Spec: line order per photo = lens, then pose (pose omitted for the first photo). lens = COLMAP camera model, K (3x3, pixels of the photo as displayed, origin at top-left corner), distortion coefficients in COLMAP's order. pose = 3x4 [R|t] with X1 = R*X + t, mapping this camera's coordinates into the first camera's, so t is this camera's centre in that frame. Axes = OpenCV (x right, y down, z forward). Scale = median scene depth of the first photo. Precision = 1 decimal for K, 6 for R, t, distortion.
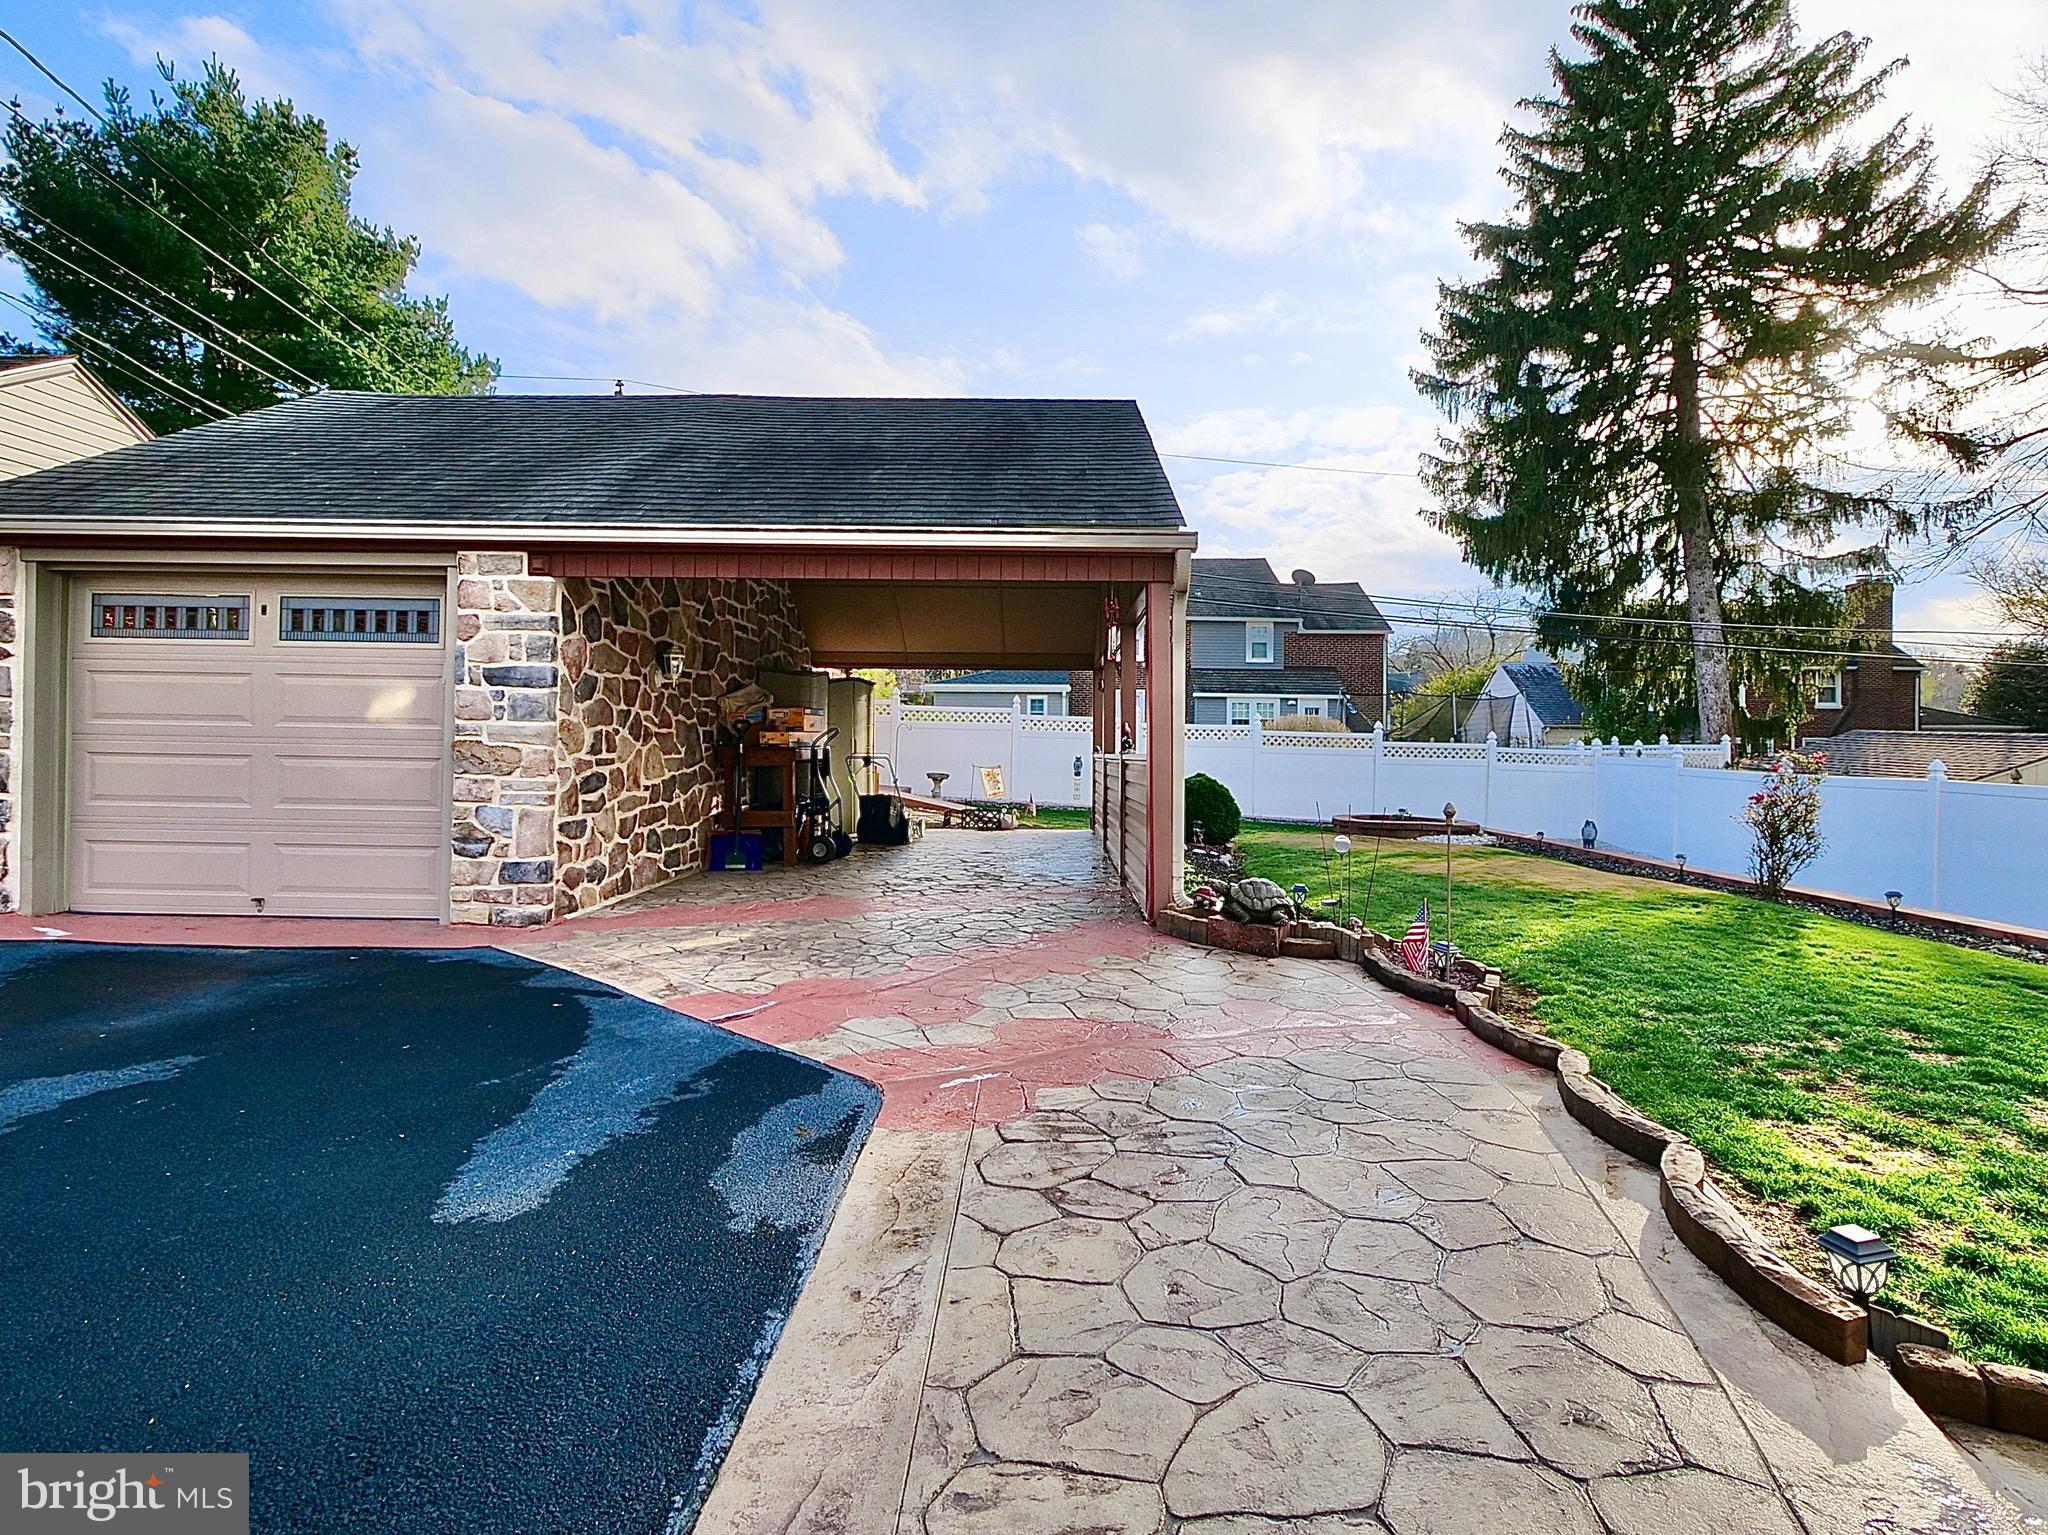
lens RADIAL K [[947.2, 0, 1053.7], [0, 947.2, 735.8], [0, 0, 1]] dist [-0.000126, -0.000002]
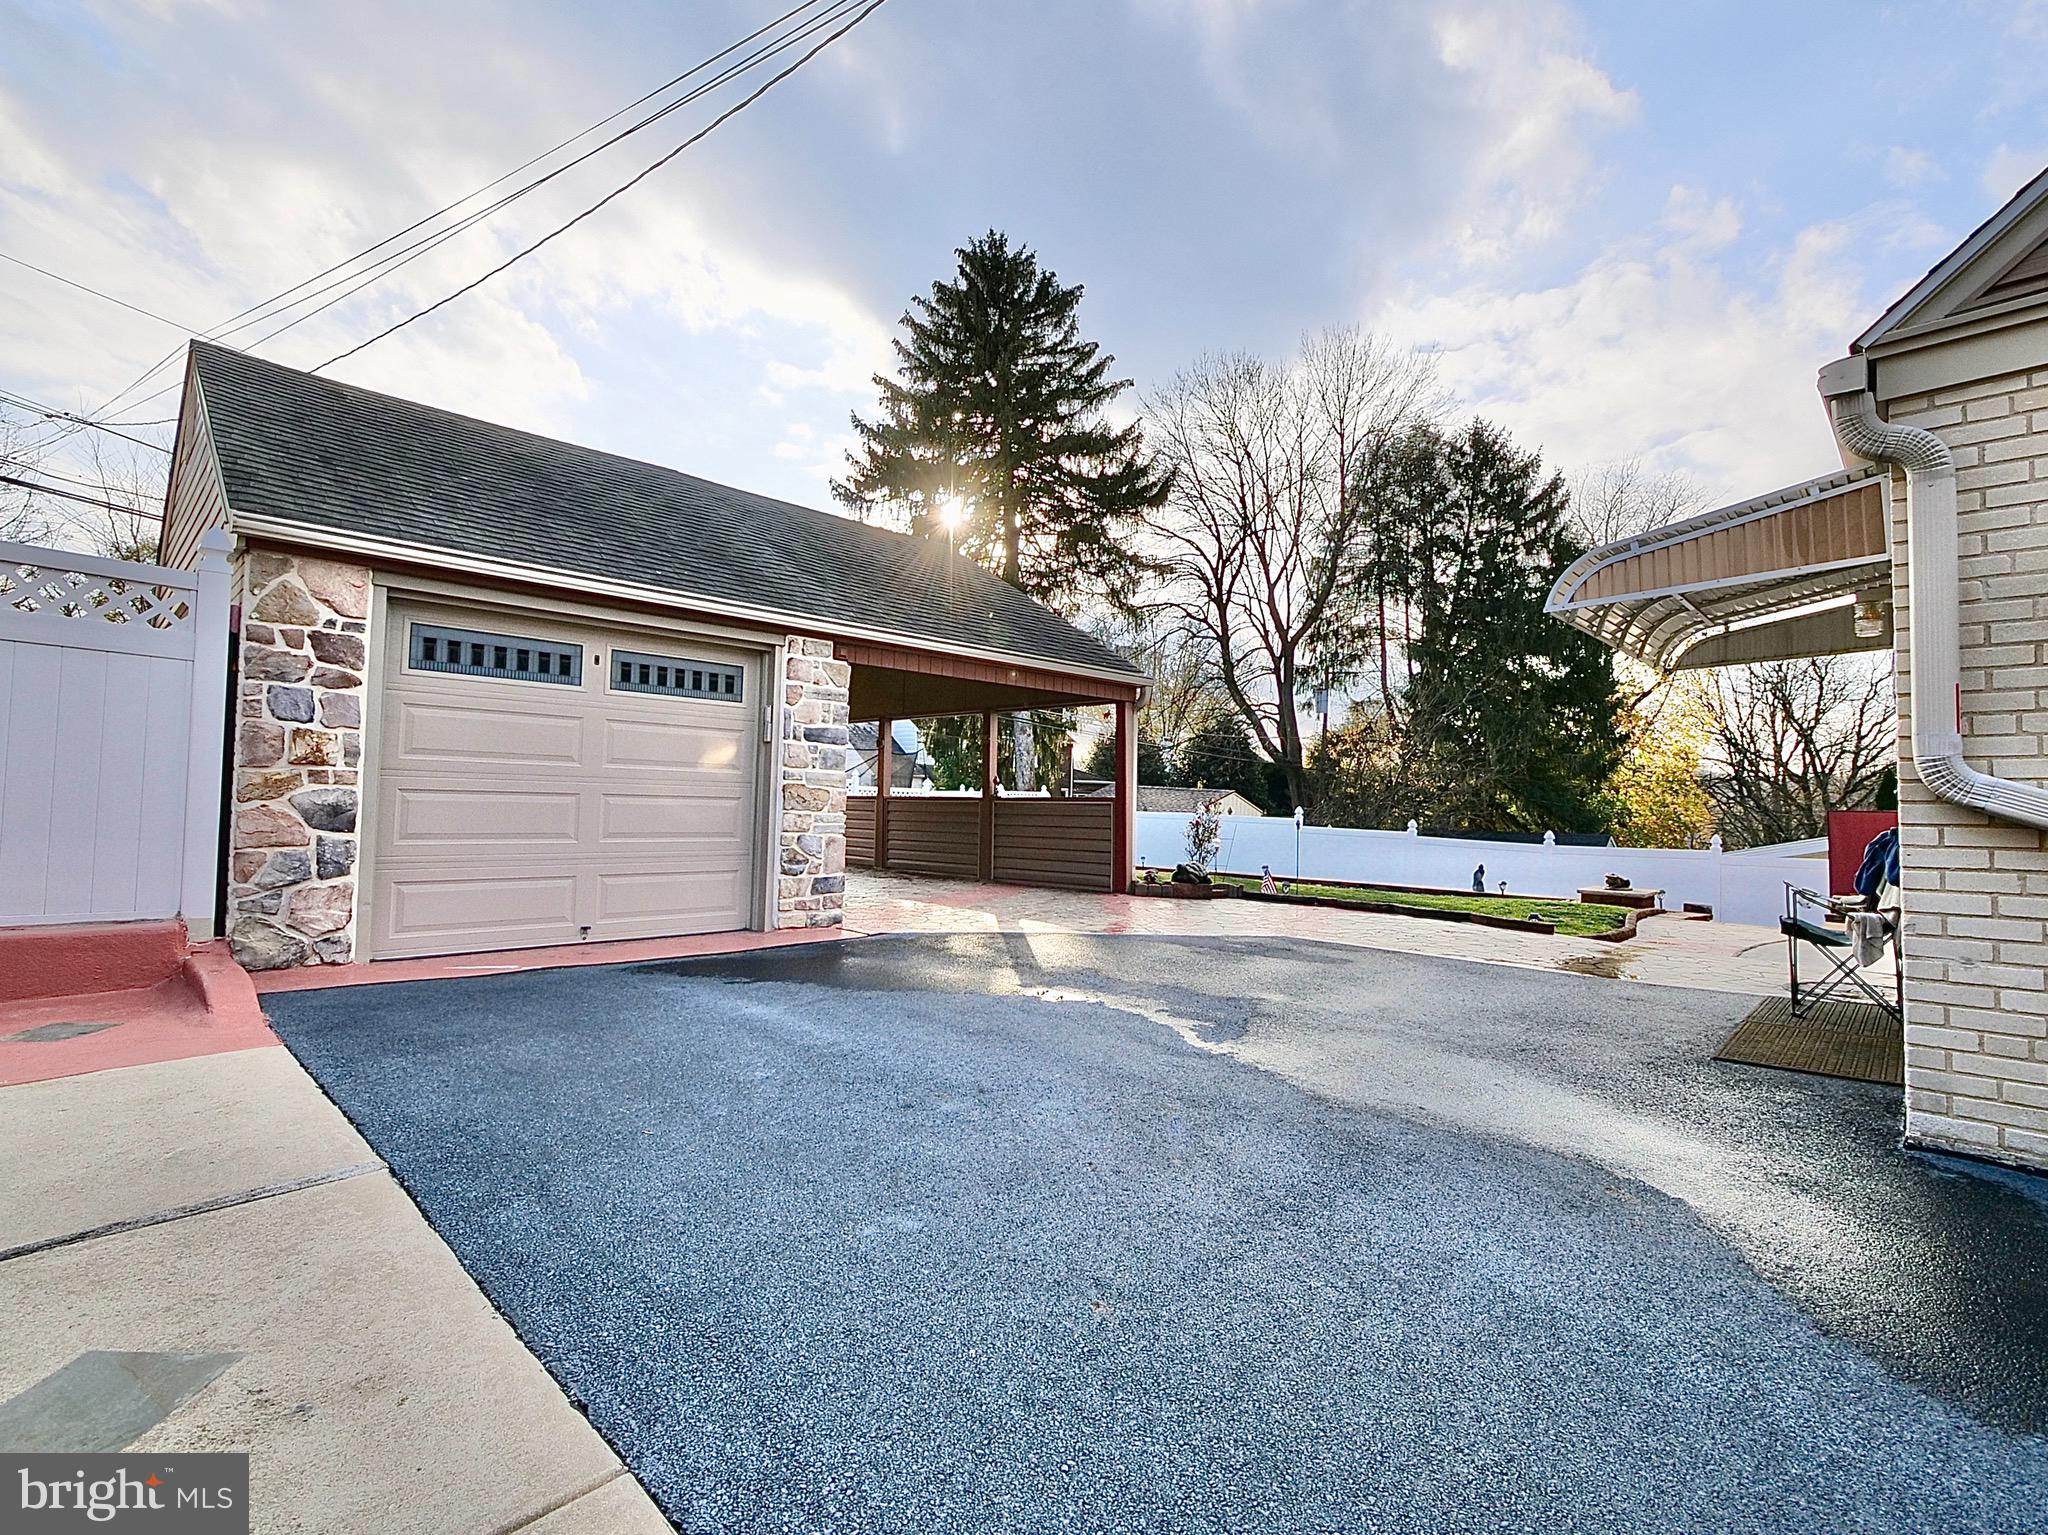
lens RADIAL K [[952.6, 0, 1024.0], [0, 952.6, 767.5], [0, 0, 1]] dist [-0.001045, -0.000118]
pose [[0.701007, 0.028819, 0.712572, -1.264013], [-0.021862, 0.999582, -0.018919, 0.000376], [-0.712819, -0.002316, 0.701344, -0.115693]]
